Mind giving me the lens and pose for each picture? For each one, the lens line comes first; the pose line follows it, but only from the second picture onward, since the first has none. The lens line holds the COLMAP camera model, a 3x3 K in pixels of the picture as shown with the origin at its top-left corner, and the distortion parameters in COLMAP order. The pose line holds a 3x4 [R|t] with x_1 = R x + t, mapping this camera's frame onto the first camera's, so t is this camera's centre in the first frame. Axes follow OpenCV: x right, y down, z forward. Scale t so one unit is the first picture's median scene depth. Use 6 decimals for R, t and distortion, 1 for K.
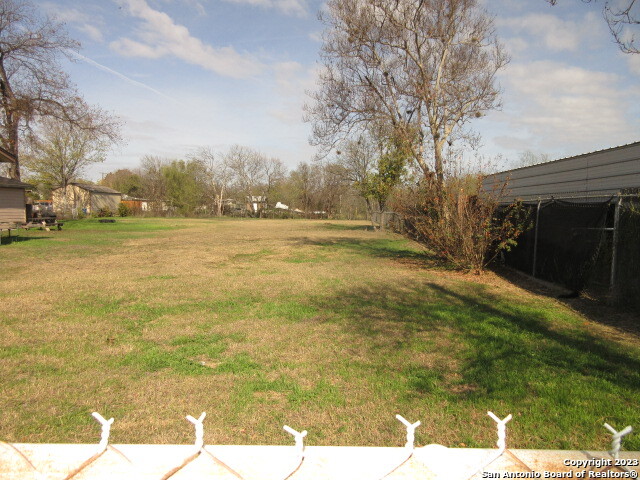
lens RADIAL K [[475.6, 0, 320.0], [0, 475.6, 240.0], [0, 0, 1]] dist [-0.003812, 0.000285]
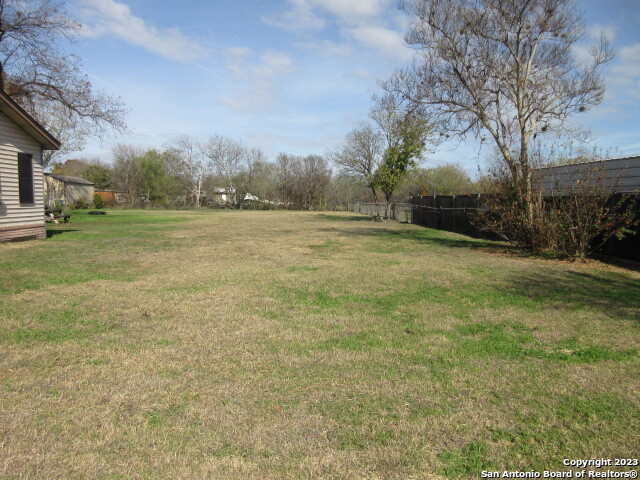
lens RADIAL K [[475.6, 0, 320.0], [0, 475.6, 240.0], [0, 0, 1]] dist [-0.003812, 0.000285]
pose [[0.995088, -0.009226, 0.098568, -0.290986], [0.007427, 0.999799, 0.018602, -0.000624], [-0.098720, -0.017779, 0.994956, 0.016030]]
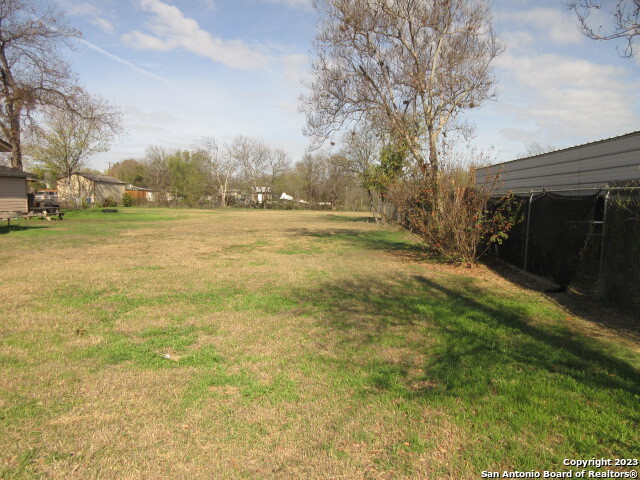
lens RADIAL K [[475.6, 0, 320.0], [0, 475.6, 240.0], [0, 0, 1]] dist [-0.003812, 0.000285]
pose [[0.999878, 0.006936, -0.014000, 0.029032], [-0.006673, 0.999802, 0.018721, -0.000999], [0.014127, -0.018625, 0.999727, 0.006405]]
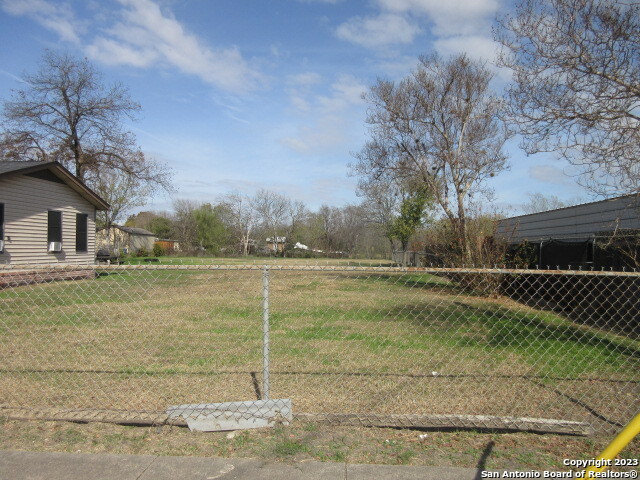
lens RADIAL K [[475.6, 0, 320.0], [0, 475.6, 240.0], [0, 0, 1]] dist [-0.003812, 0.000285]
pose [[0.999630, -0.003755, -0.026950, -0.088185], [0.001481, 0.996473, -0.083900, 0.019139], [0.027170, 0.083829, 0.996110, -0.249789]]
